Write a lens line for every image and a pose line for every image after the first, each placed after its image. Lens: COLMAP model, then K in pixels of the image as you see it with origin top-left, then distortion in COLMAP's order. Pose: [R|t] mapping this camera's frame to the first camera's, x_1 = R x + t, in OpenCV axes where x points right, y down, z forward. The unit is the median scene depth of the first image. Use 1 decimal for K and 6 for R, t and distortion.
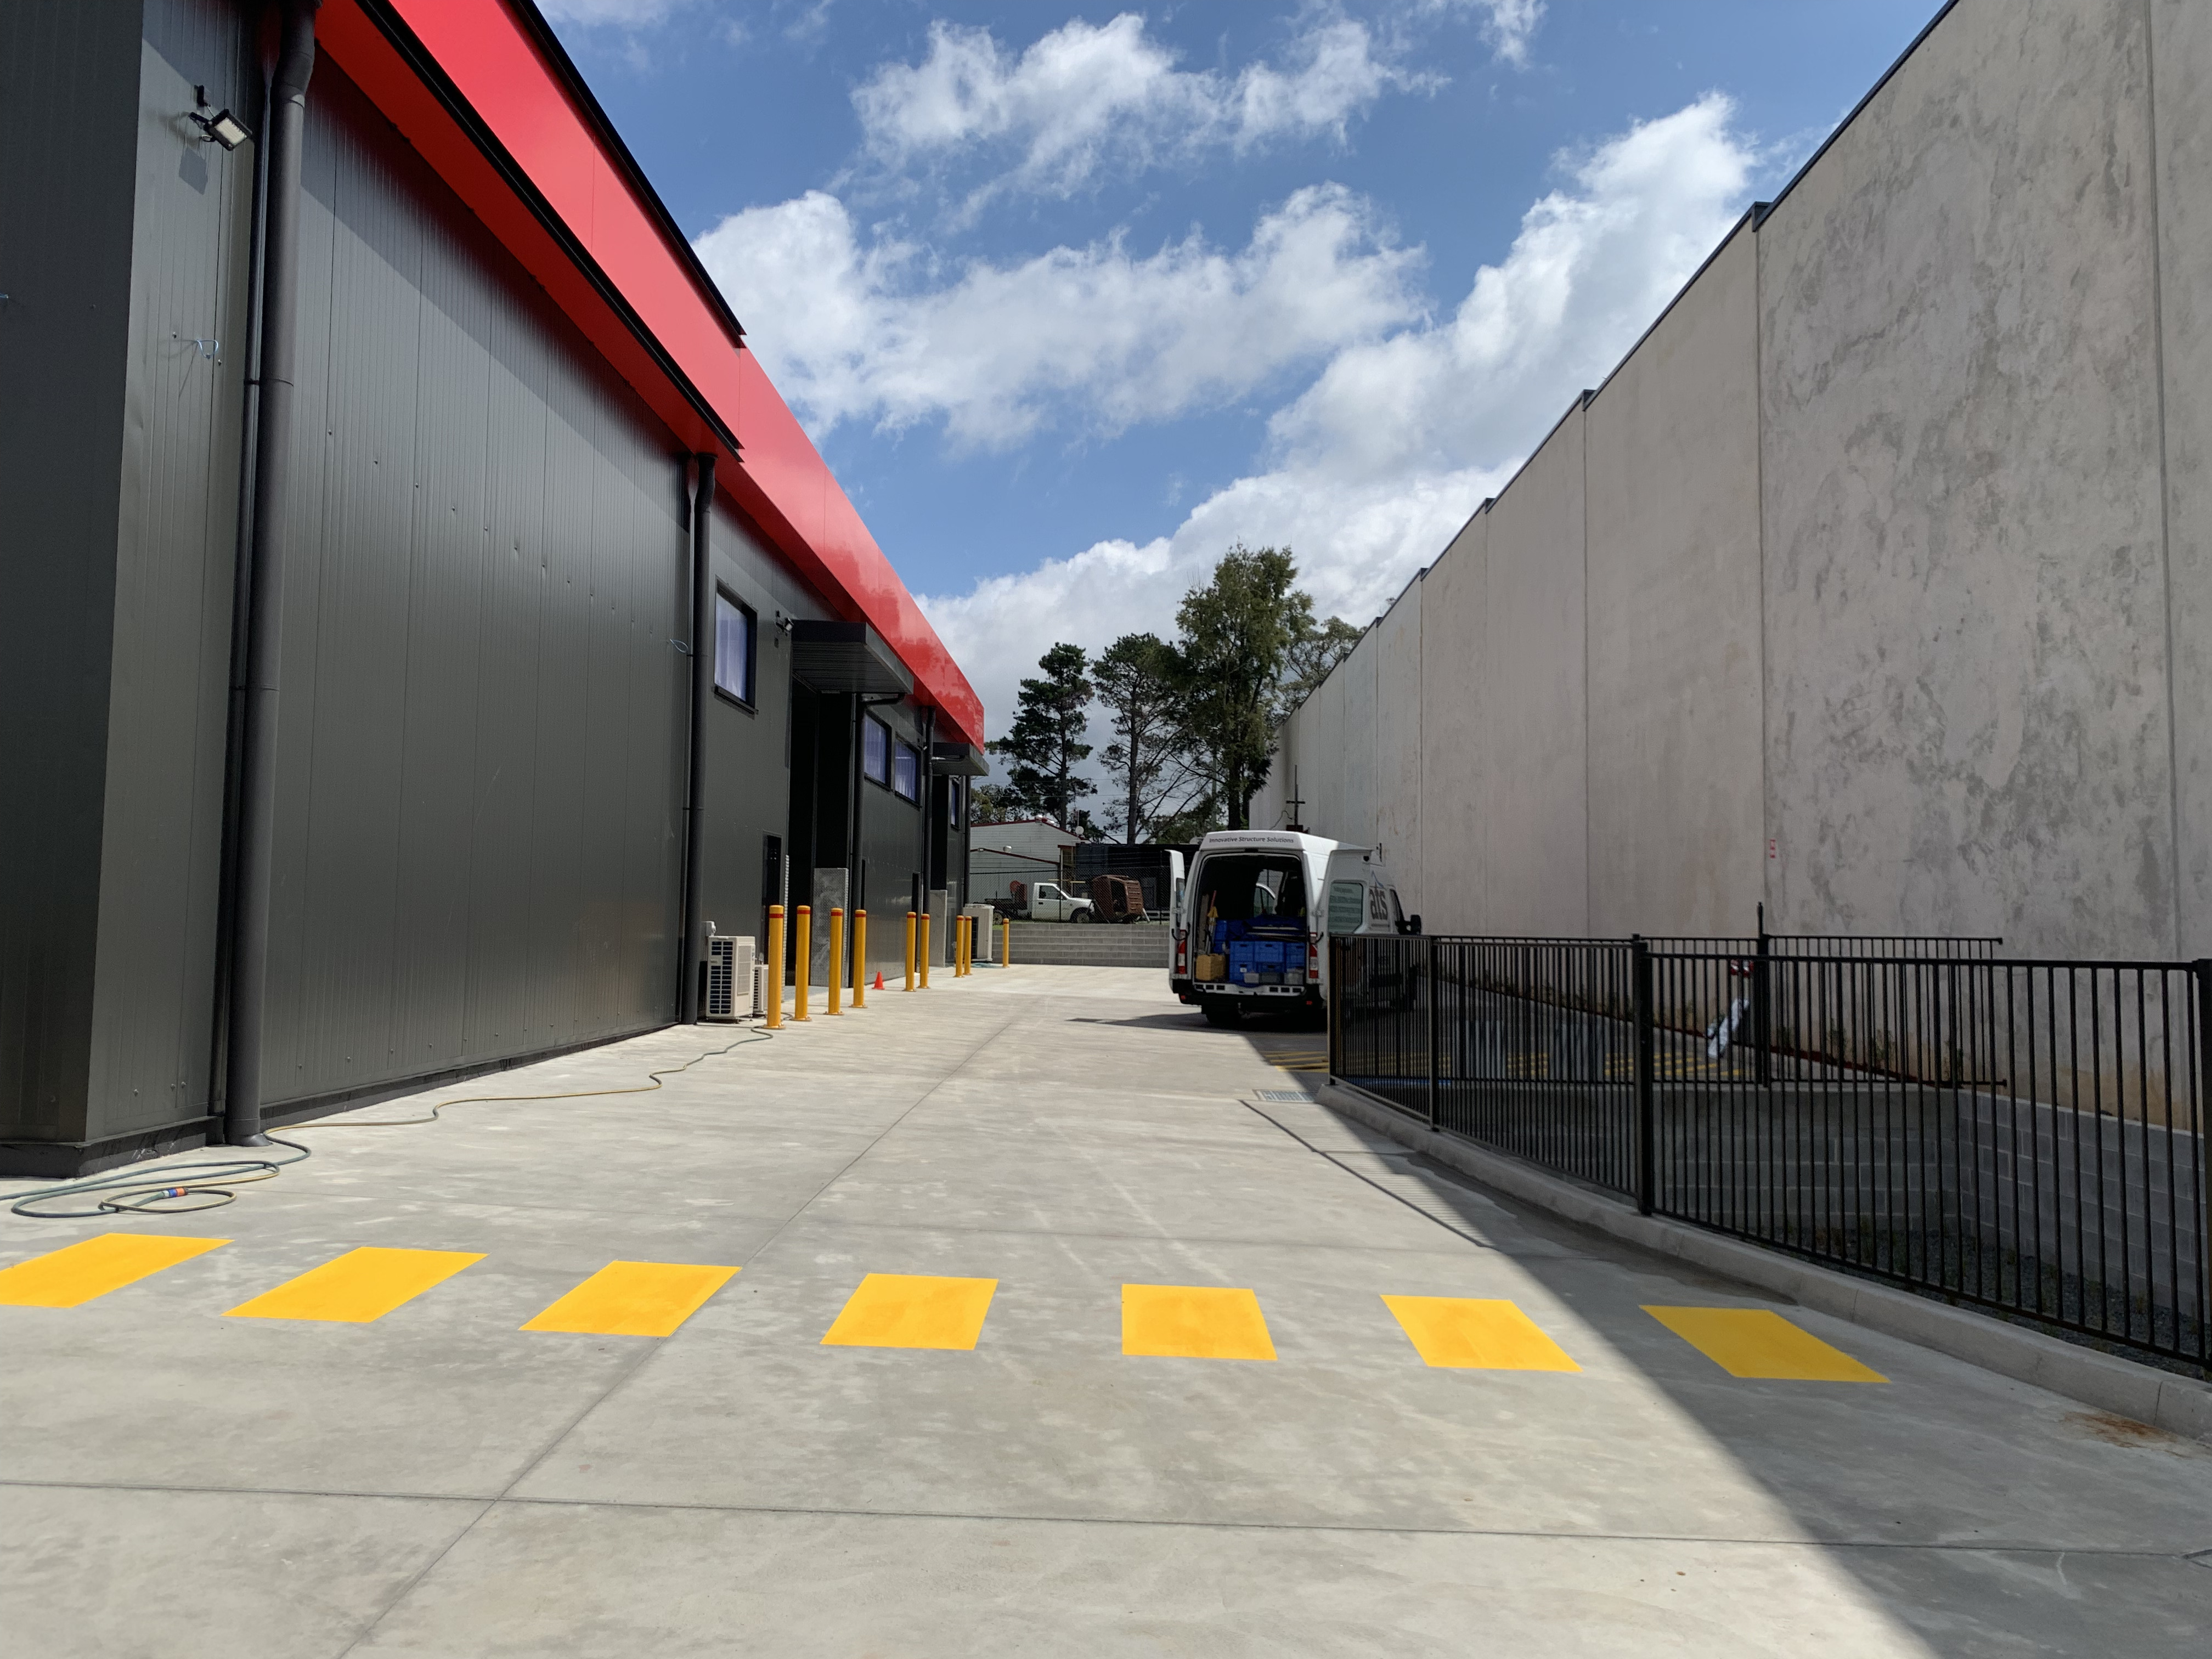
lens RADIAL K [[1686.0, 0, 1096.0], [0, 1686.0, 825.9], [0, 0, 1]] dist [0.008606, -0.004343]
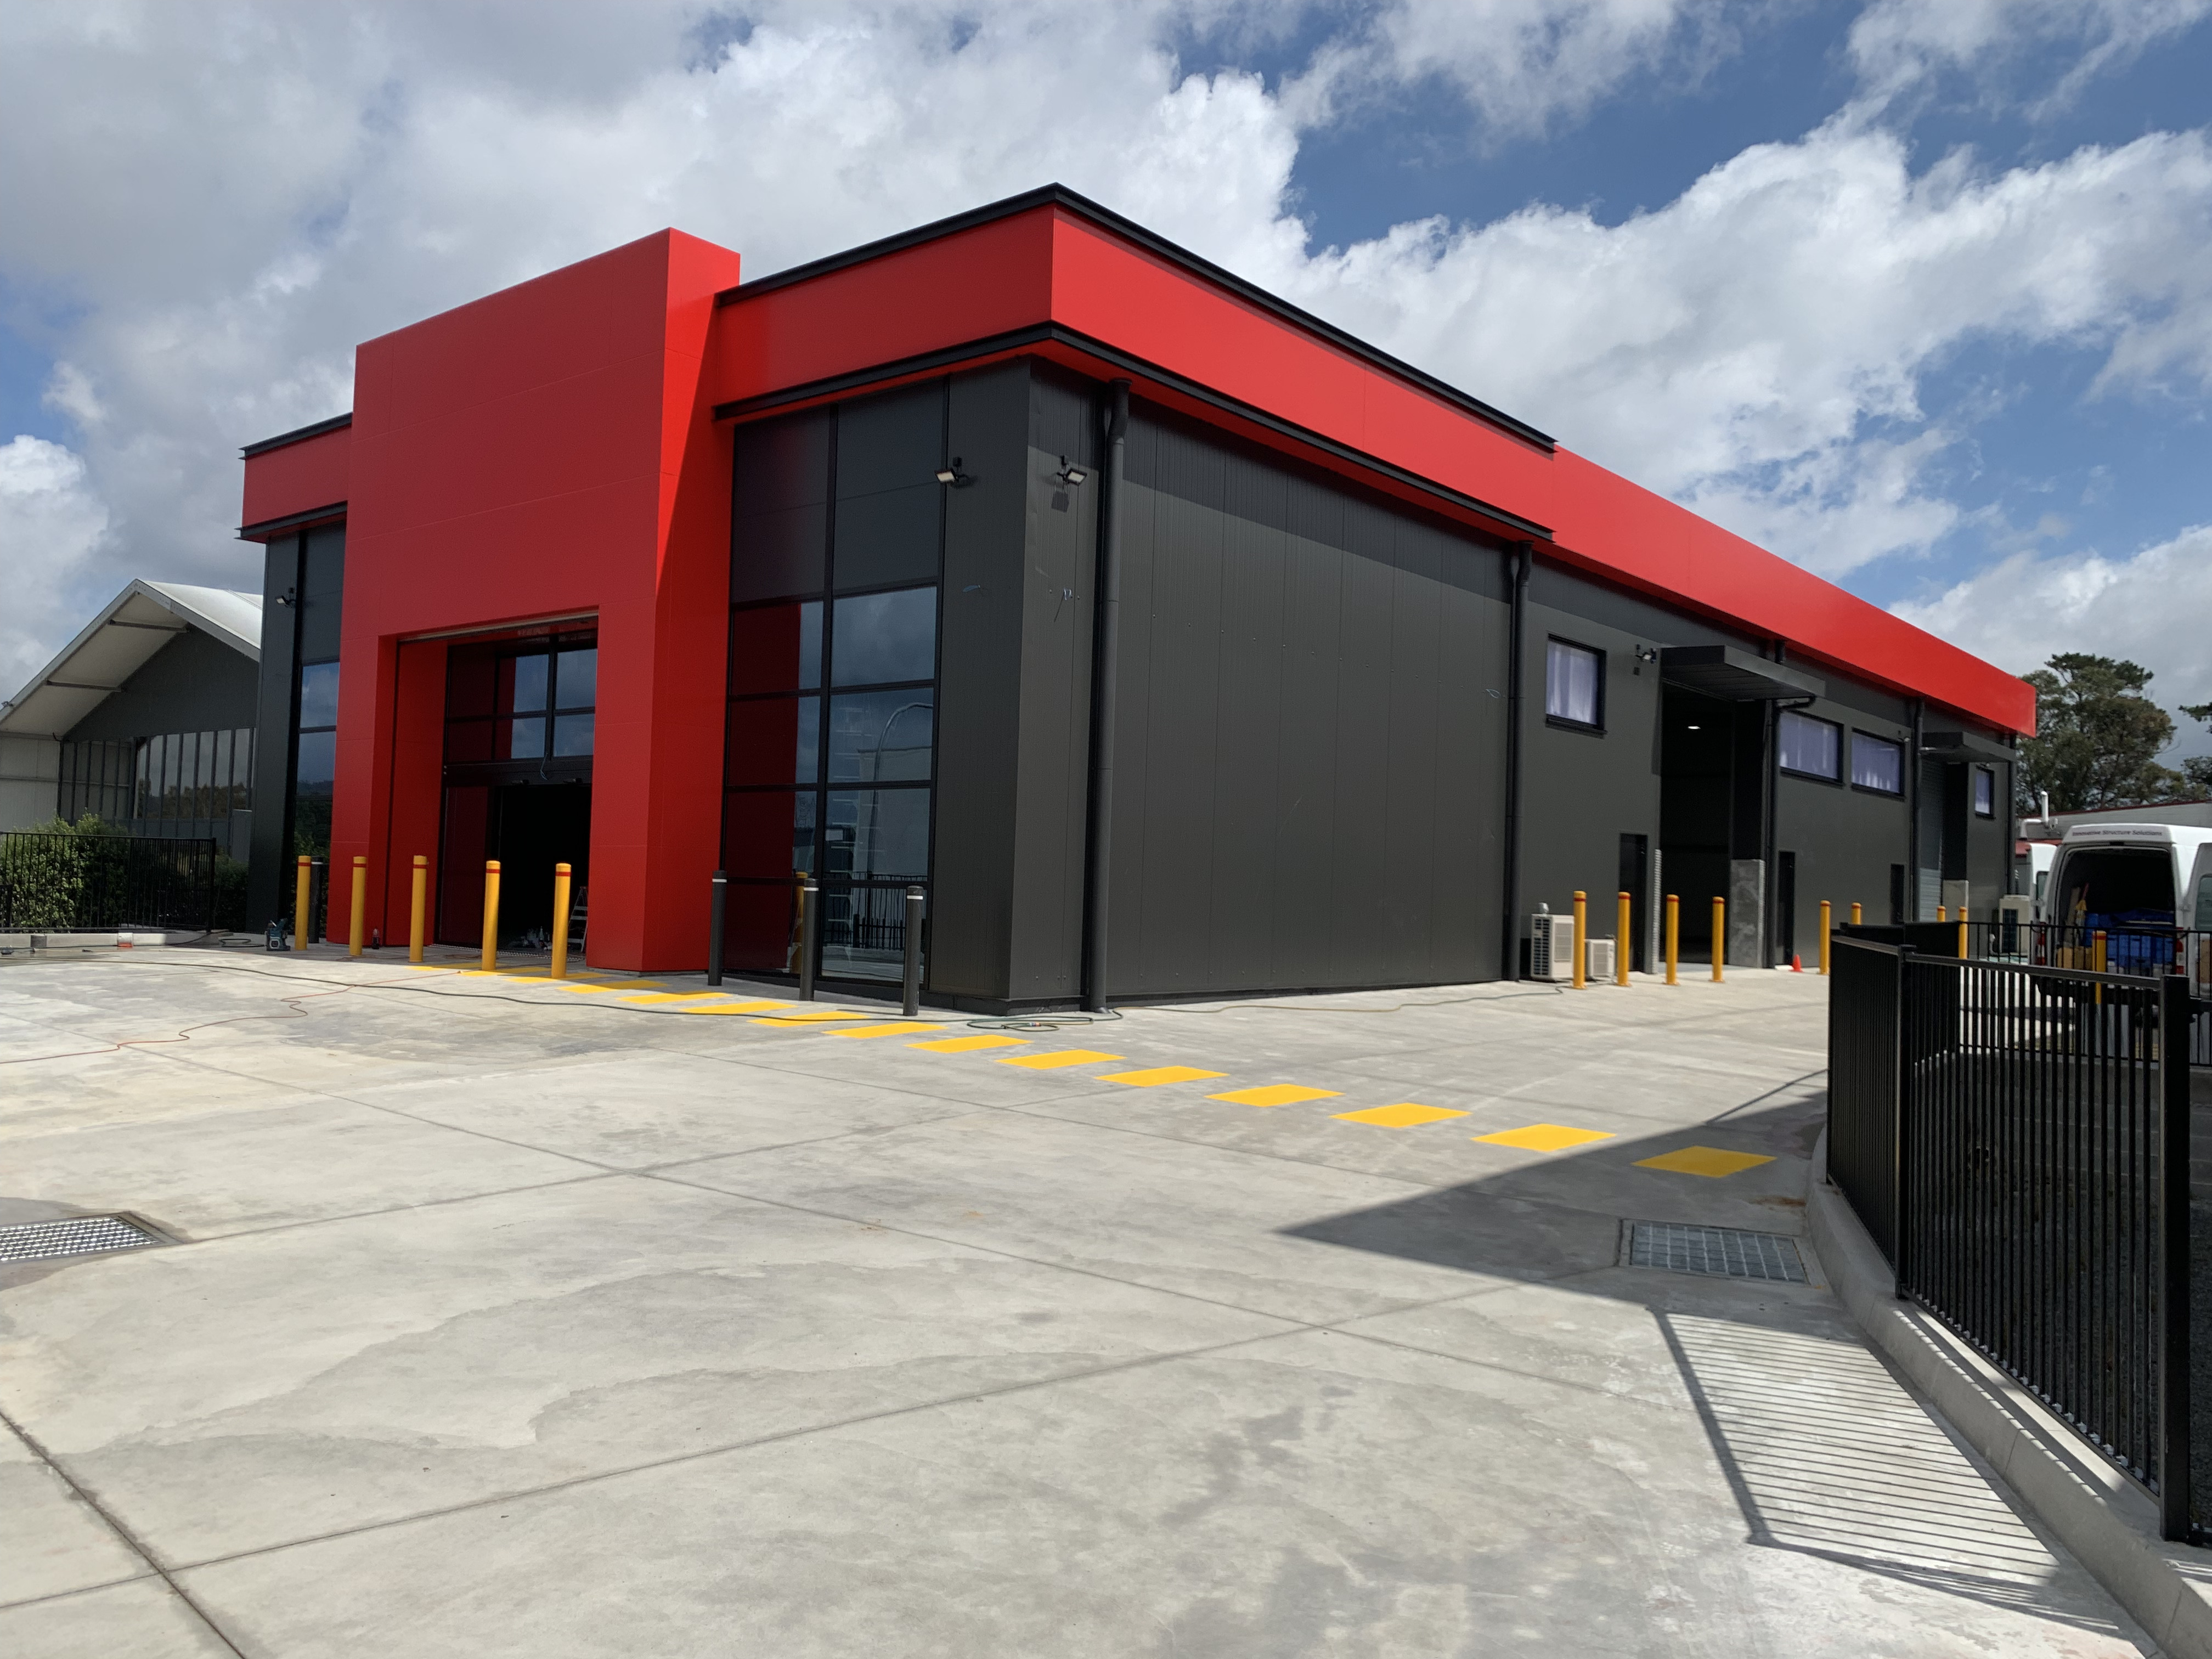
lens RADIAL K [[1671.1, 0, 1097.6], [0, 1671.1, 807.2], [0, 0, 1]] dist [0.014596, -0.012030]
pose [[0.787464, -0.016531, -0.616138, 0.273379], [0.014430, 0.999861, -0.008385, -0.009867], [0.616191, -0.002288, 0.787593, -0.193273]]
